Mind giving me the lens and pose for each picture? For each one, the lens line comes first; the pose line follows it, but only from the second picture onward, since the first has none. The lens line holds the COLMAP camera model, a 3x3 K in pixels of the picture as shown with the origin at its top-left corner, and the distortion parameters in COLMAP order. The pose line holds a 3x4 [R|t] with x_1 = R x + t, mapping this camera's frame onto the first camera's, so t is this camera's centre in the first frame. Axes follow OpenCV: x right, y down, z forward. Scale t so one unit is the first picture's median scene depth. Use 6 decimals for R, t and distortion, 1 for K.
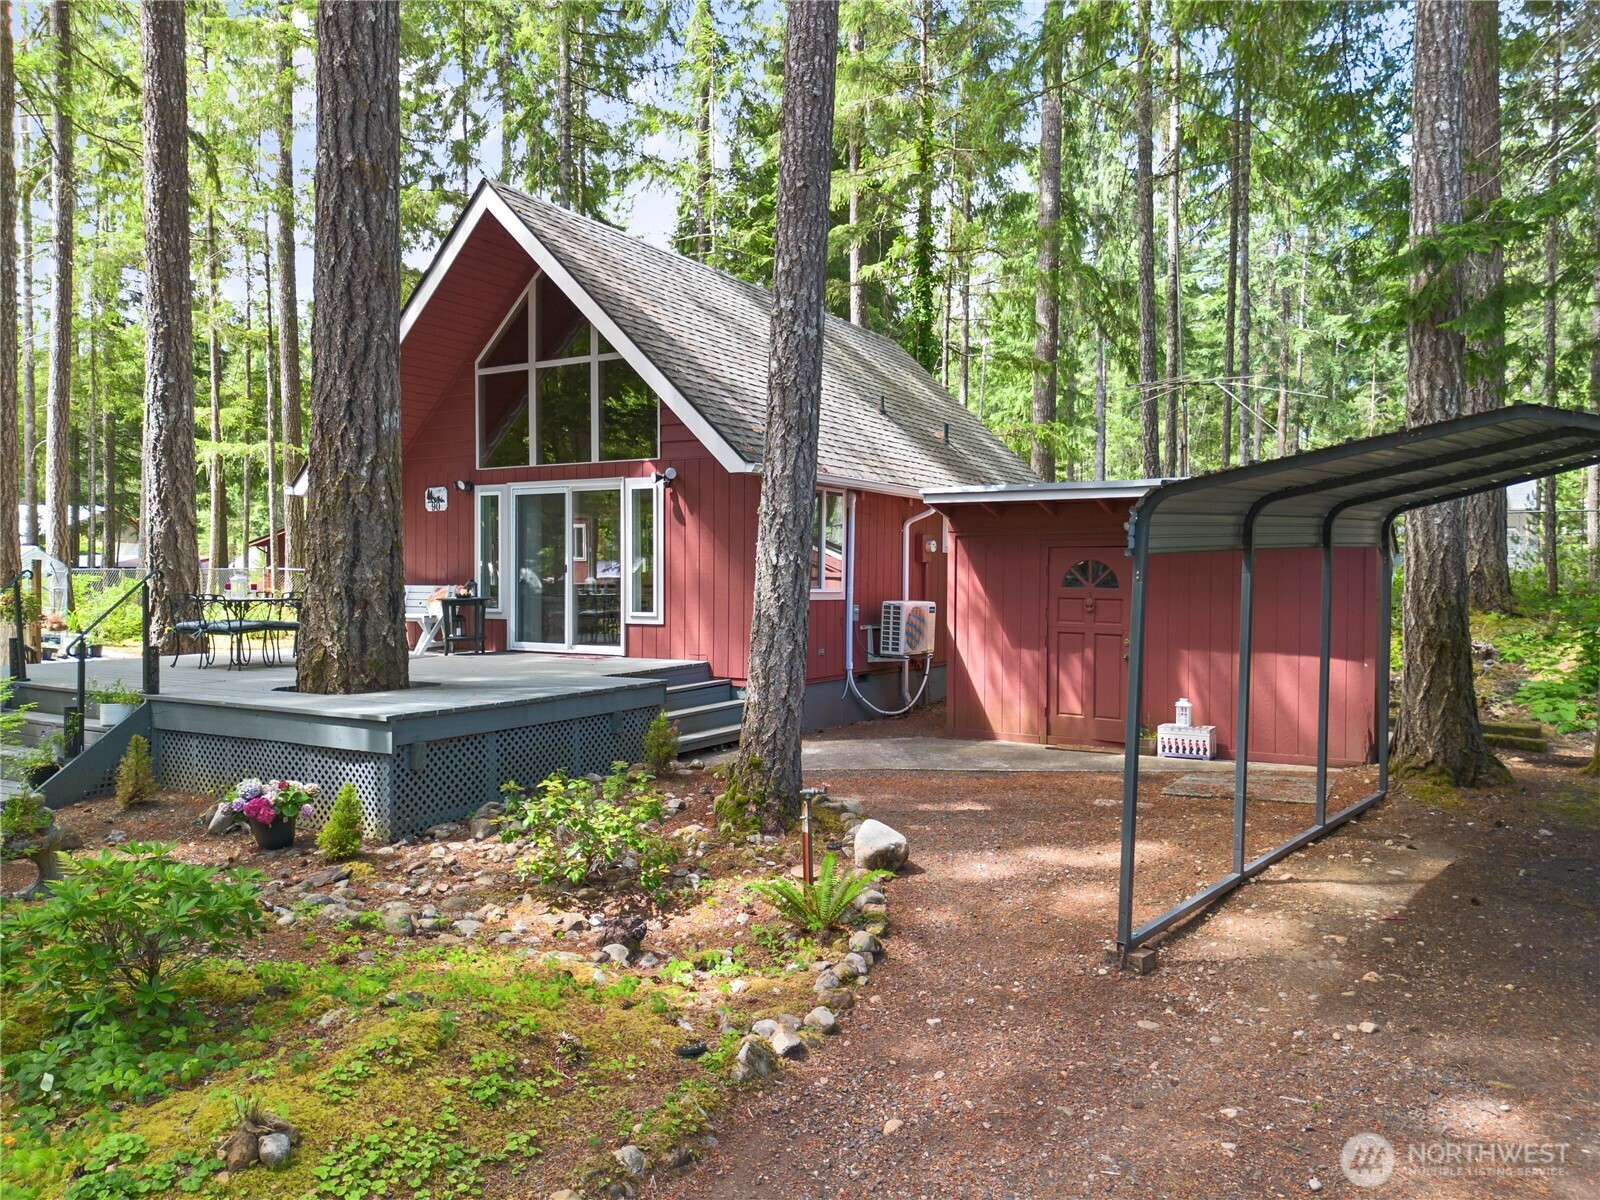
lens RADIAL K [[1116.8, 0, 800.6], [0, 1116.8, 605.8], [0, 0, 1]] dist [0.080549, -0.129779]
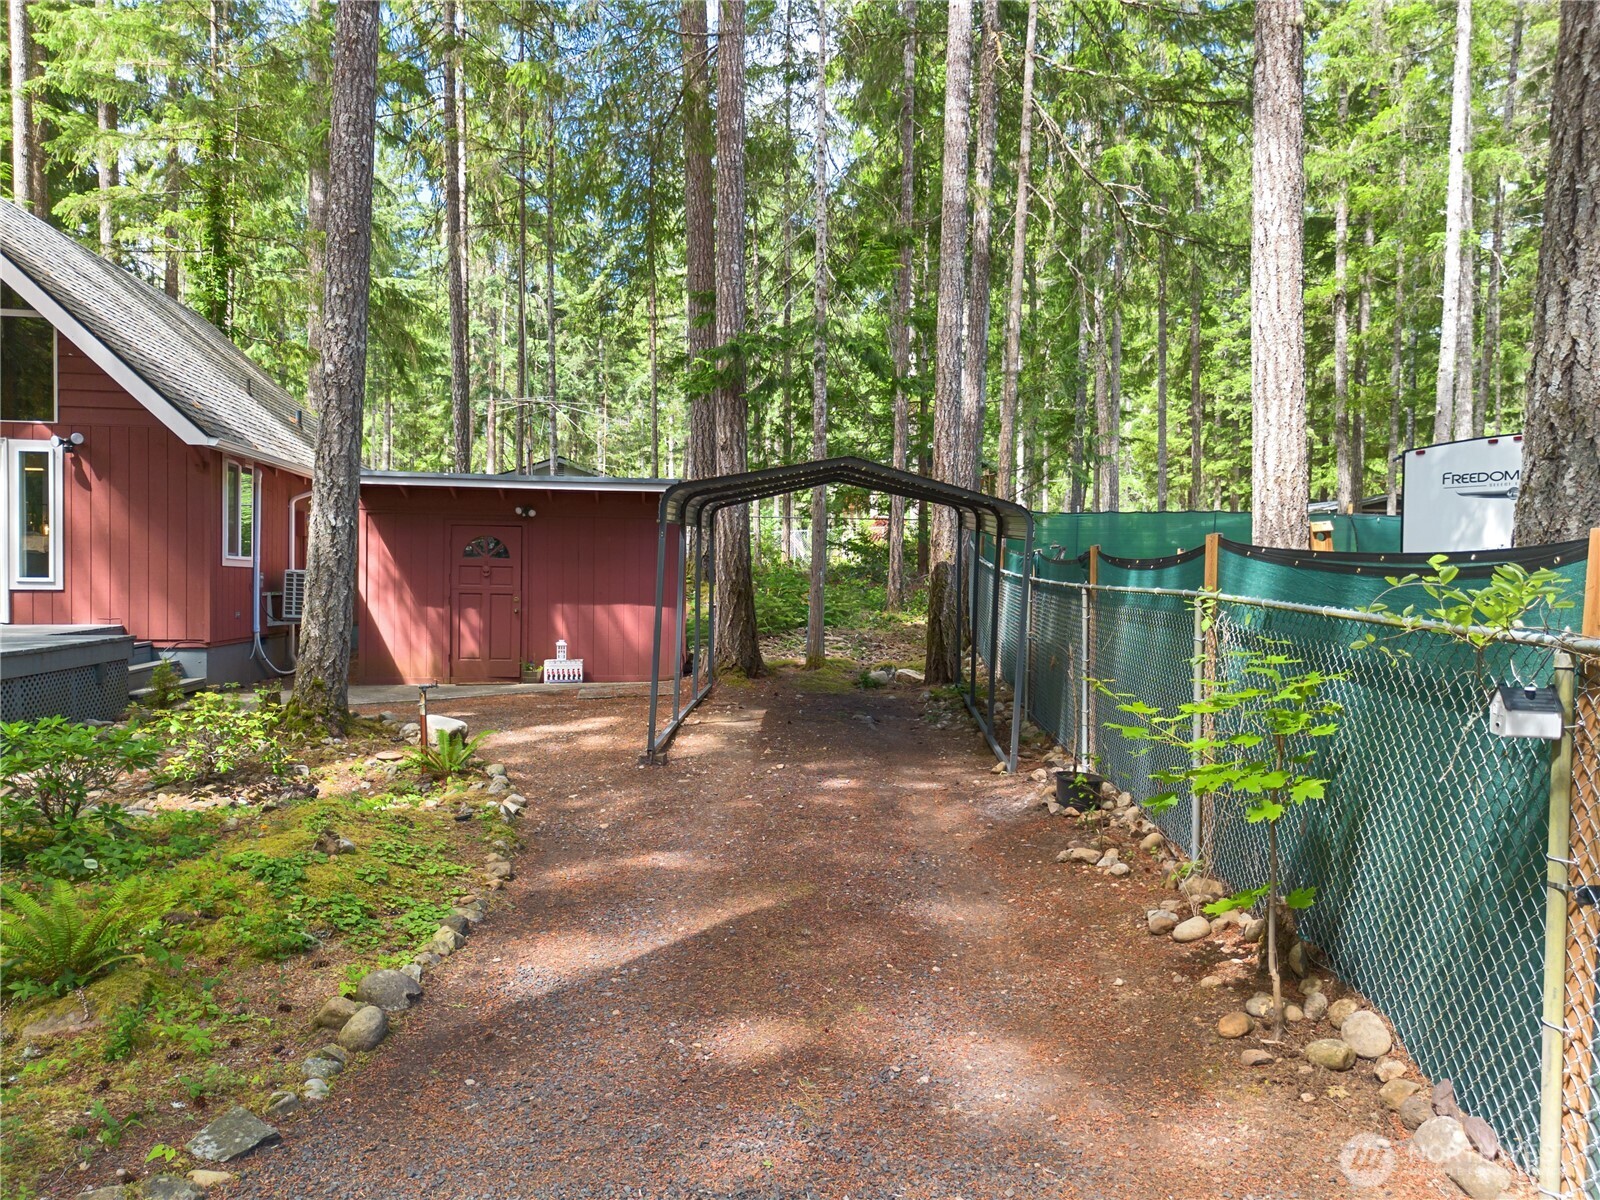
lens RADIAL K [[1142.7, 0, 793.0], [0, 1142.7, 605.4], [0, 0, 1]] dist [0.059168, -0.057501]
pose [[0.766800, -0.010590, 0.641798, -0.297662], [0.010127, 0.999939, 0.004399, 0.033935], [-0.641806, 0.003126, 0.766861, -0.213076]]
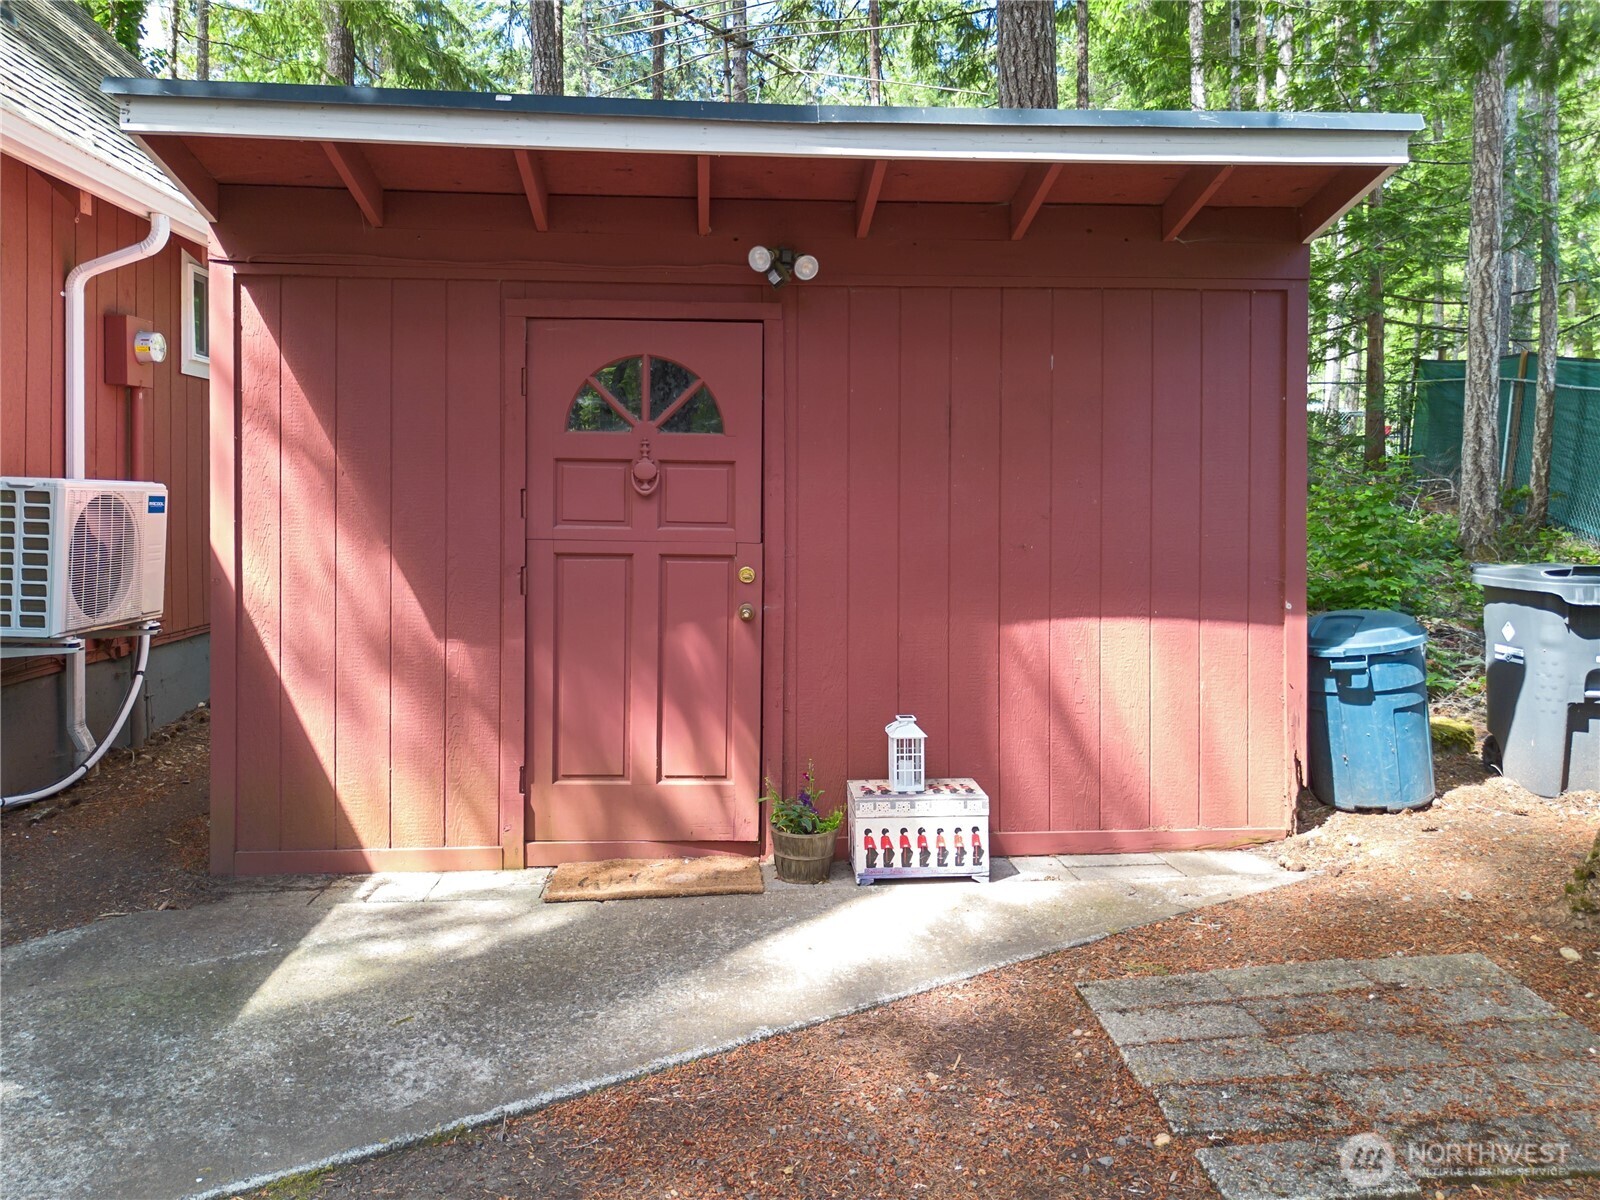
lens RADIAL K [[1169.7, 0, 784.7], [0, 1169.7, 560.6], [0, 0, 1]] dist [0.052666, -0.053545]
pose [[0.817866, -0.011029, 0.575303, 0.070241], [0.012574, 0.999920, 0.001295, 0.025129], [-0.575271, 0.006174, 0.817939, 0.628460]]
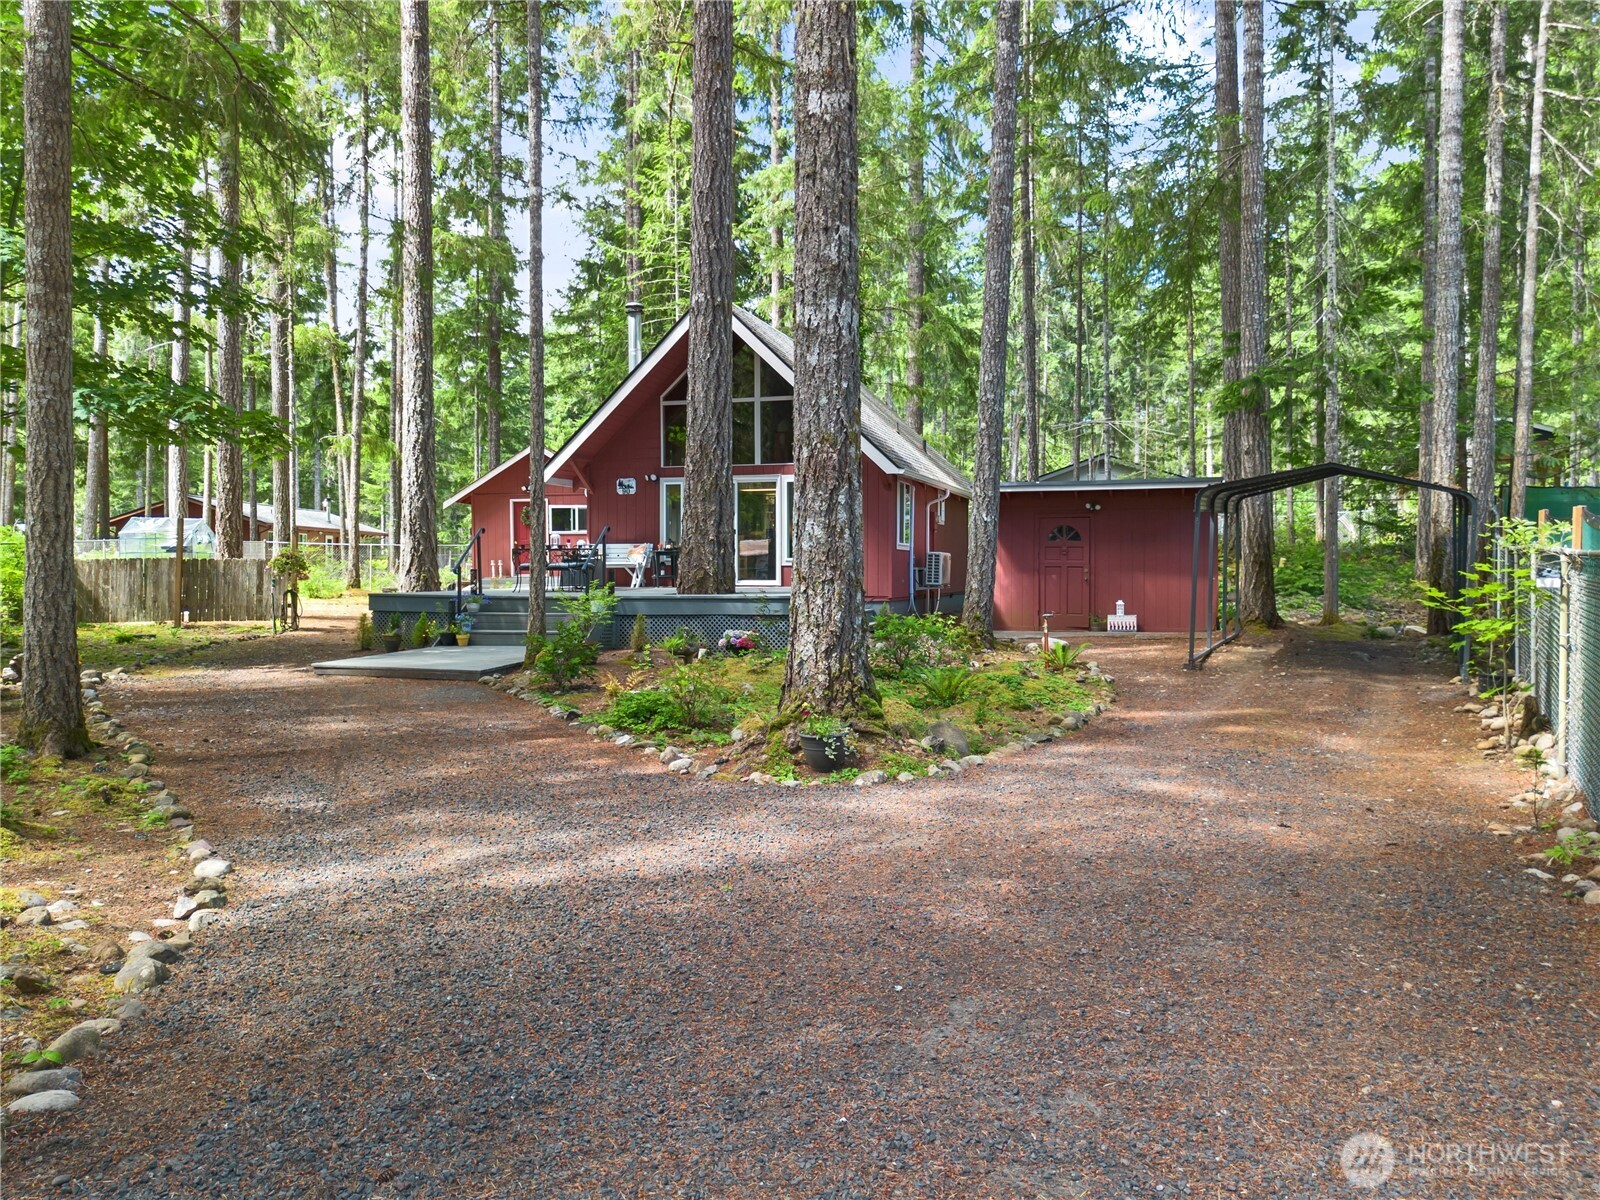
lens RADIAL K [[1169.7, 0, 784.7], [0, 1169.7, 560.6], [0, 0, 1]] dist [0.052666, -0.053545]
pose [[0.970768, -0.002503, 0.240009, -0.585814], [0.010446, 0.999439, -0.031827, 0.065719], [-0.239794, 0.033404, 0.970249, -0.657230]]
